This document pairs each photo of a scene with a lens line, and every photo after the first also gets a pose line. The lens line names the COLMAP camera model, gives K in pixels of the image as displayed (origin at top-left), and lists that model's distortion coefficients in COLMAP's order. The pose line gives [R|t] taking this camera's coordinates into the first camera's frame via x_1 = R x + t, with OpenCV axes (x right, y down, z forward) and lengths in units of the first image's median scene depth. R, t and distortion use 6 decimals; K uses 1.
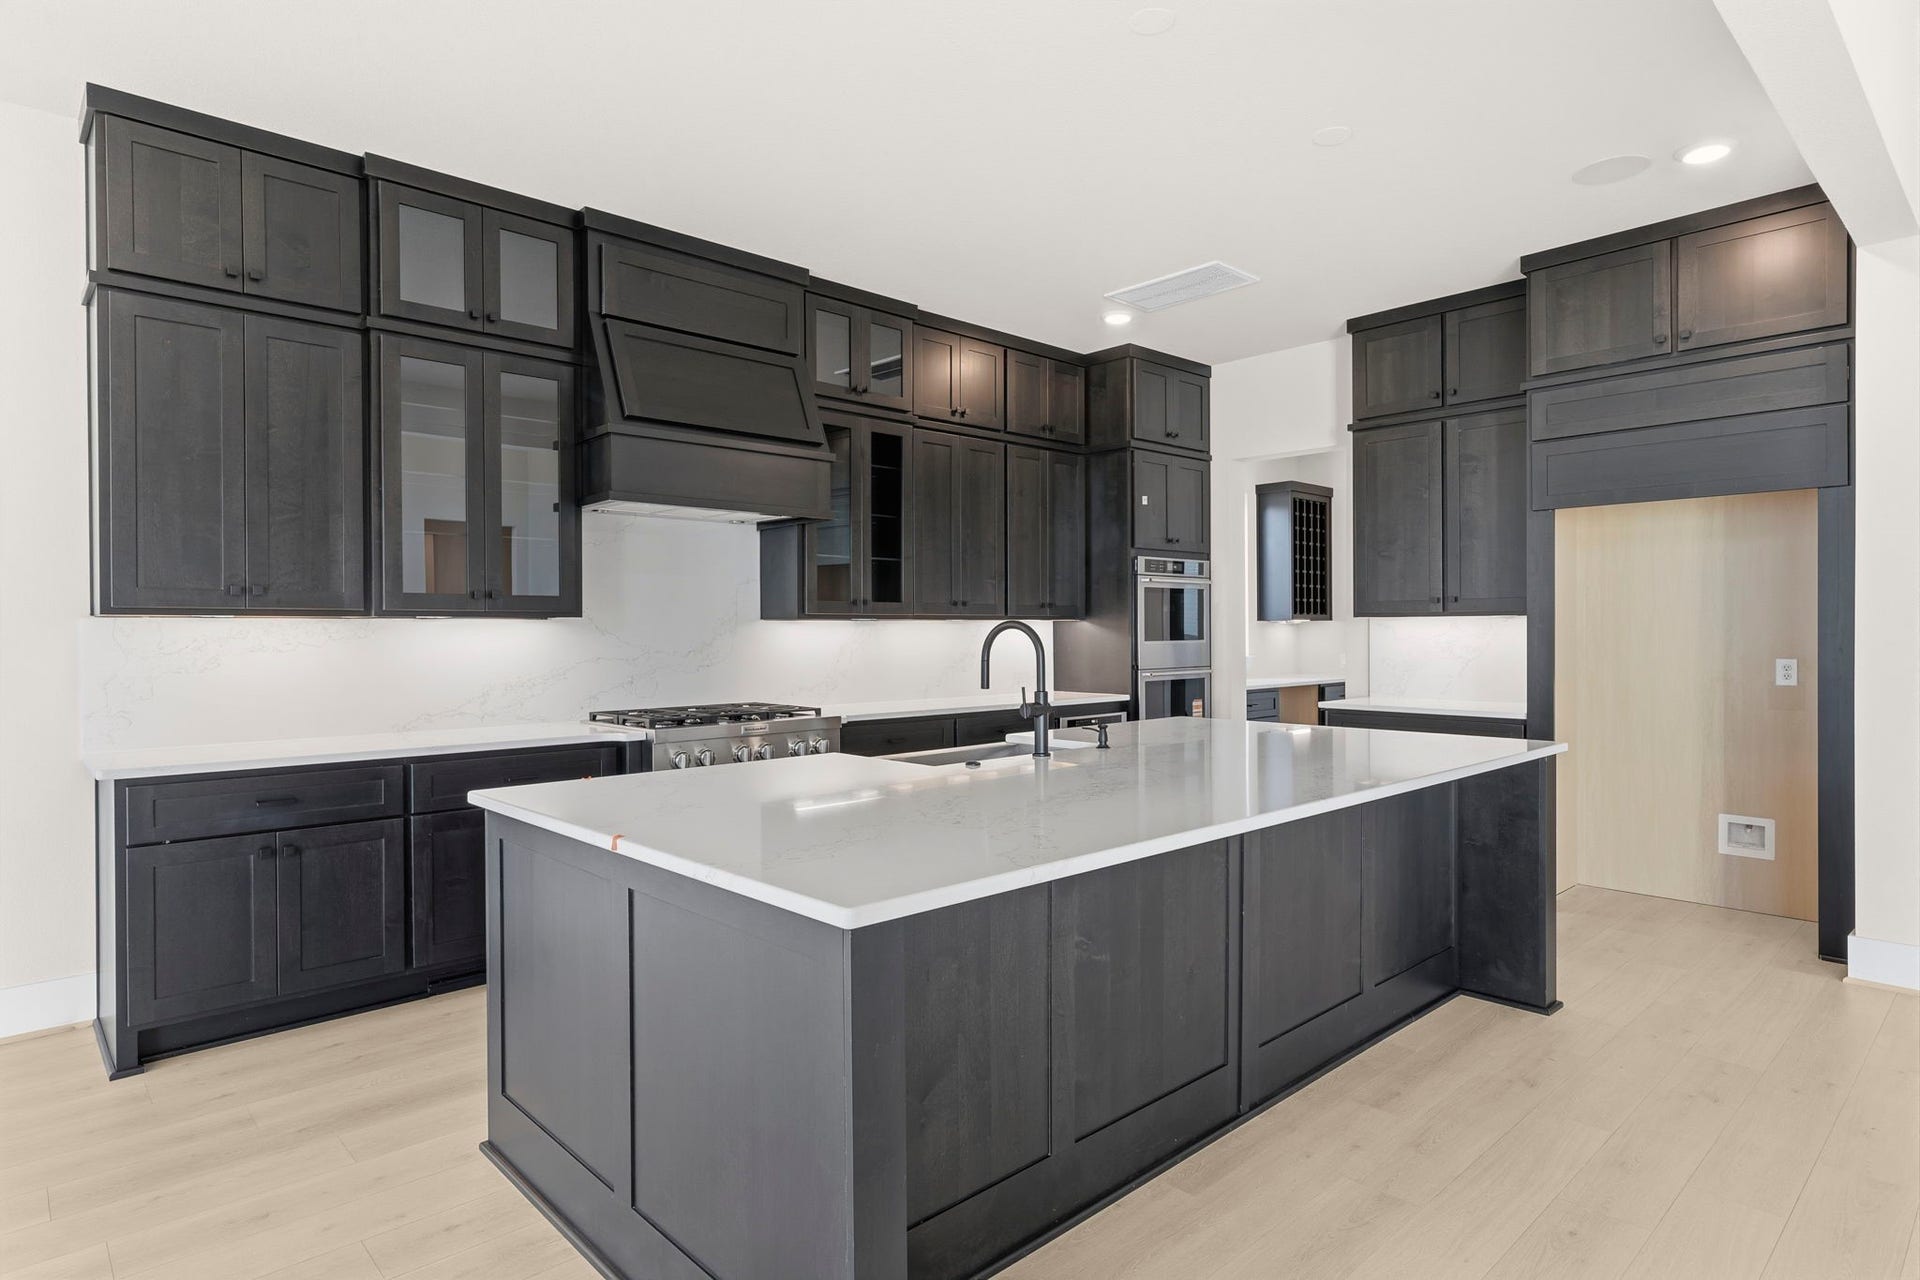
lens RADIAL K [[1041.8, 0, 960.0], [0, 1041.8, 640.0], [0, 0, 1]] dist [0.003800, 0.000460]
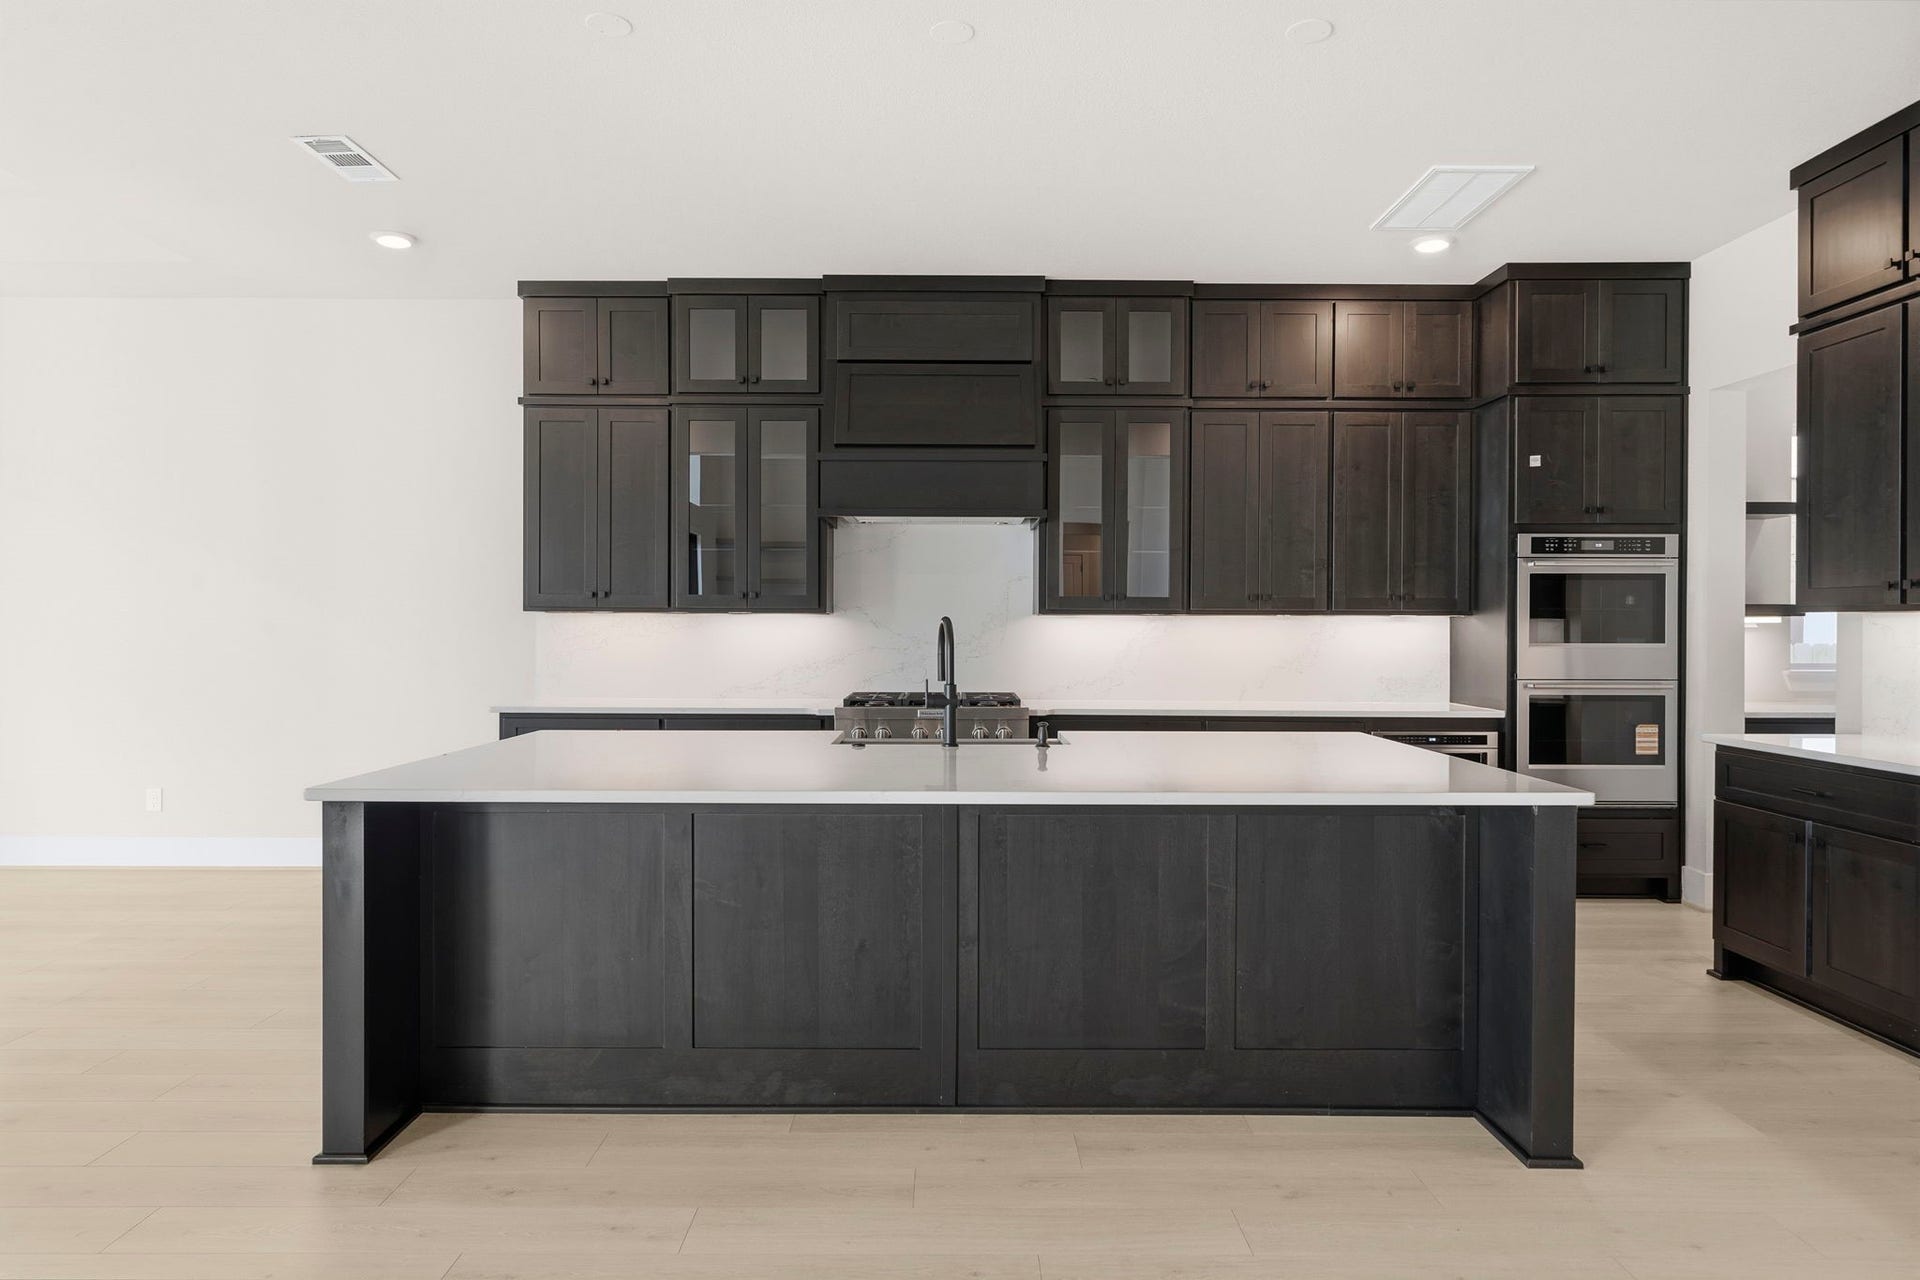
lens RADIAL K [[1148.8, 0, 960.0], [0, 1148.8, 640.0], [0, 0, 1]] dist [-0.003621, -0.001075]
pose [[0.731405, 0.015708, -0.681763, 0.507400], [-0.014900, 0.999864, 0.007052, -0.001046], [0.681781, 0.005001, 0.731540, 0.097882]]
